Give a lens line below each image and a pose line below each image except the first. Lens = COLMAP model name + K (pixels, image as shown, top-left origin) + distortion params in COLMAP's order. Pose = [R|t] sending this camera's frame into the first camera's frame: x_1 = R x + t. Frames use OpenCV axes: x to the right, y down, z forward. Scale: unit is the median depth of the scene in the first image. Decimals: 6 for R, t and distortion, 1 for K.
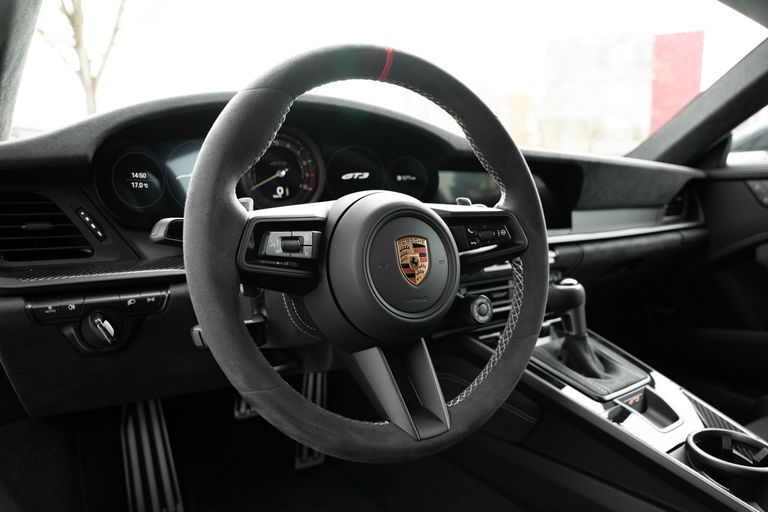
lens RADIAL K [[511.5, 0, 384.0], [0, 511.5, 256.0], [0, 0, 1]] dist [-0.179139, 0.113911]
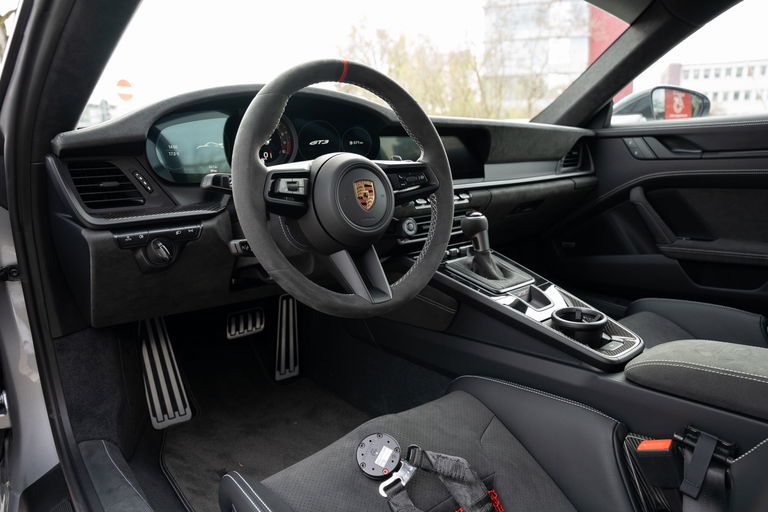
lens RADIAL K [[511.5, 0, 384.0], [0, 511.5, 256.0], [0, 0, 1]] dist [-0.179139, 0.113911]
pose [[0.993792, -0.045400, 0.101569, -0.040345], [0.037636, 0.996313, 0.077096, 0.056739], [-0.104694, -0.072795, 0.991837, -0.450135]]
